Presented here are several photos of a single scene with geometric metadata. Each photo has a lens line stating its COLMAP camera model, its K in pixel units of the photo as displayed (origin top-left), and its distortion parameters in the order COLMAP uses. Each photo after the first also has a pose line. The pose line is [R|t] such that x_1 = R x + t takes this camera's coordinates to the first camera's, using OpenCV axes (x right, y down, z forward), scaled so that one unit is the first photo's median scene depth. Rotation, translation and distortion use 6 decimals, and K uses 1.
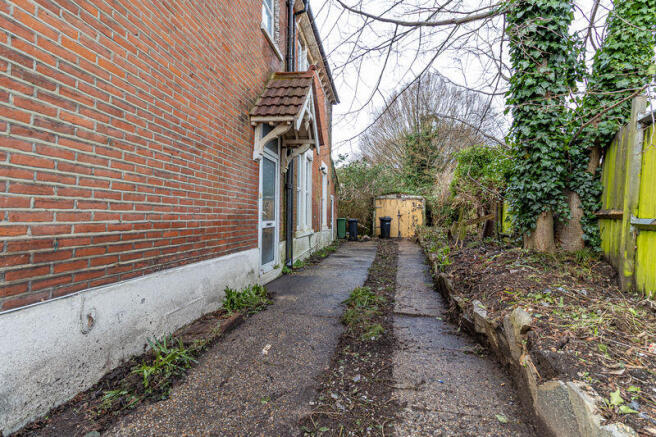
lens RADIAL K [[306.7, 0, 329.3], [0, 306.7, 219.0], [0, 0, 1]] dist [0.002238, 0.000066]
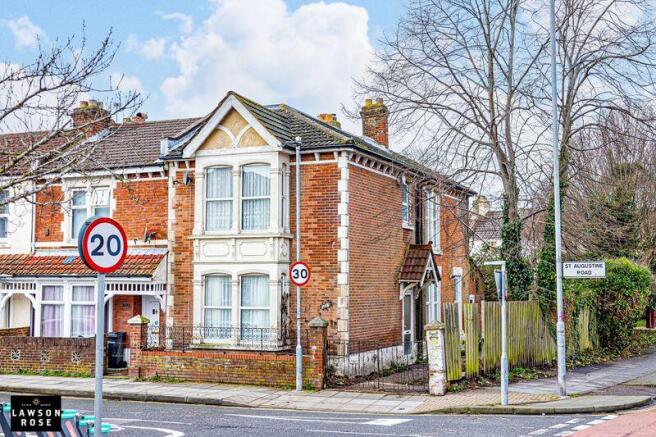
lens RADIAL K [[943.3, 0, 328.3], [0, 943.3, 217.6], [0, 0, 1]] dist [0.031790, 0.000000]
pose [[0.966453, -0.026252, -0.255499, 0.752722], [0.008244, 0.997421, -0.071300, -0.252884], [0.256712, 0.066802, 0.964177, -4.316751]]
